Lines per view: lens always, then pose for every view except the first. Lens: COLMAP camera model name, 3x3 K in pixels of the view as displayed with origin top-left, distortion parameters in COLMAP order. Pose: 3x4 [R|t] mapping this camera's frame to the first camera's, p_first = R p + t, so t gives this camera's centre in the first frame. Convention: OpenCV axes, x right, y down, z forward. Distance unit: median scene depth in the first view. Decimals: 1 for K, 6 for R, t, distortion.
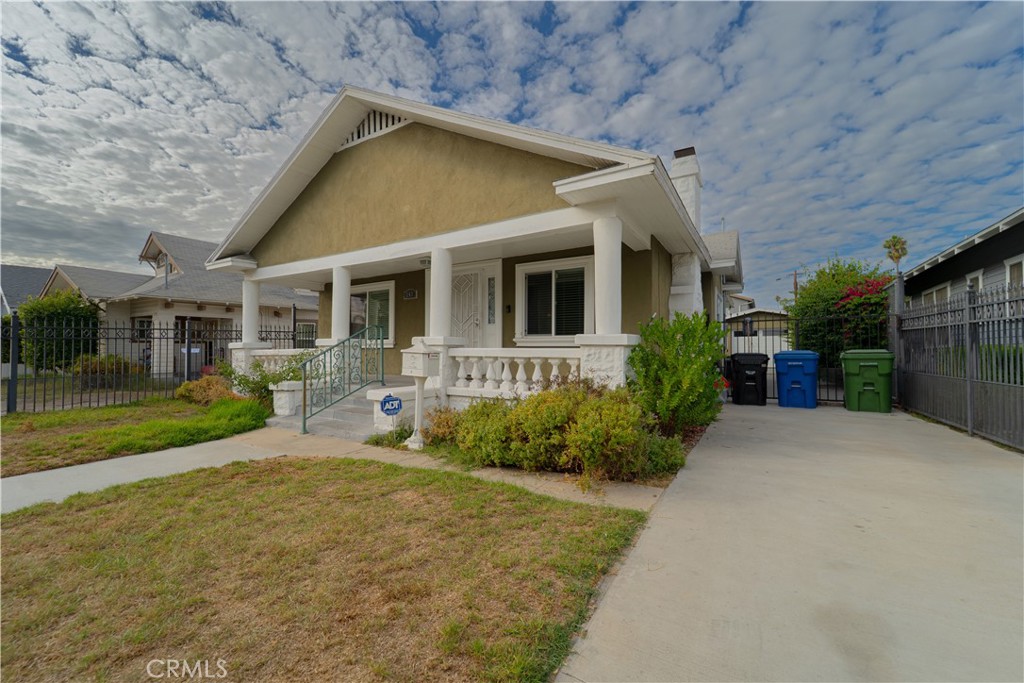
lens RADIAL K [[410.8, 0, 508.5], [0, 410.8, 344.5], [0, 0, 1]] dist [0.010018, -0.003636]
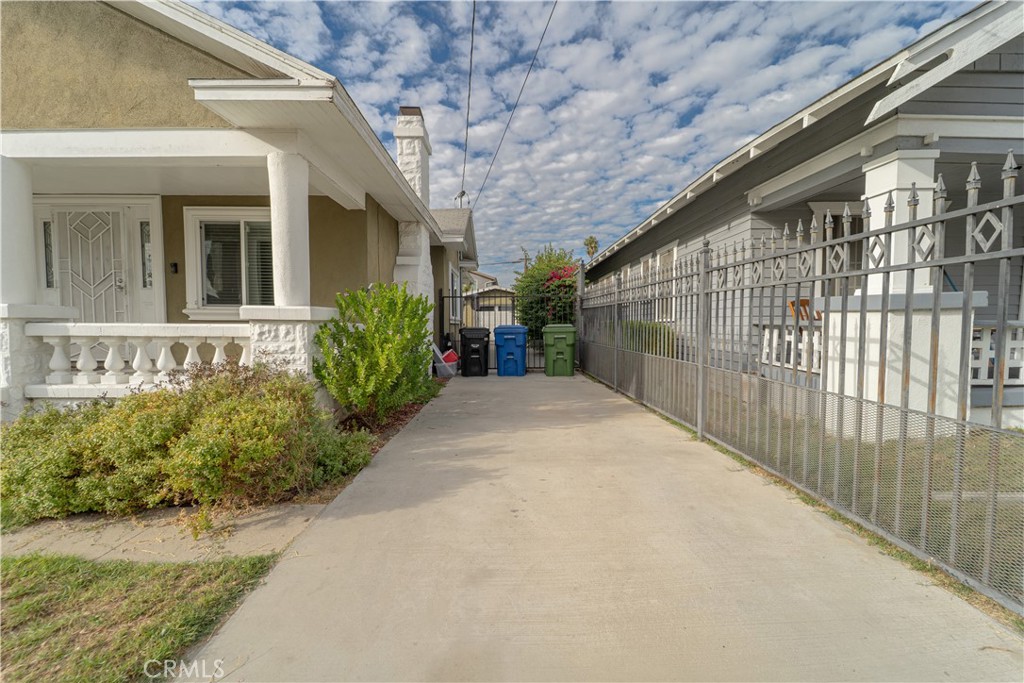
lens RADIAL K [[409.1, 0, 505.7], [0, 409.1, 343.9], [0, 0, 1]] dist [0.012774, -0.003251]
pose [[0.853045, -0.026324, 0.521174, 0.145043], [-0.007558, 0.997999, 0.062778, -0.004403], [-0.521783, -0.057492, 0.851139, 0.091778]]
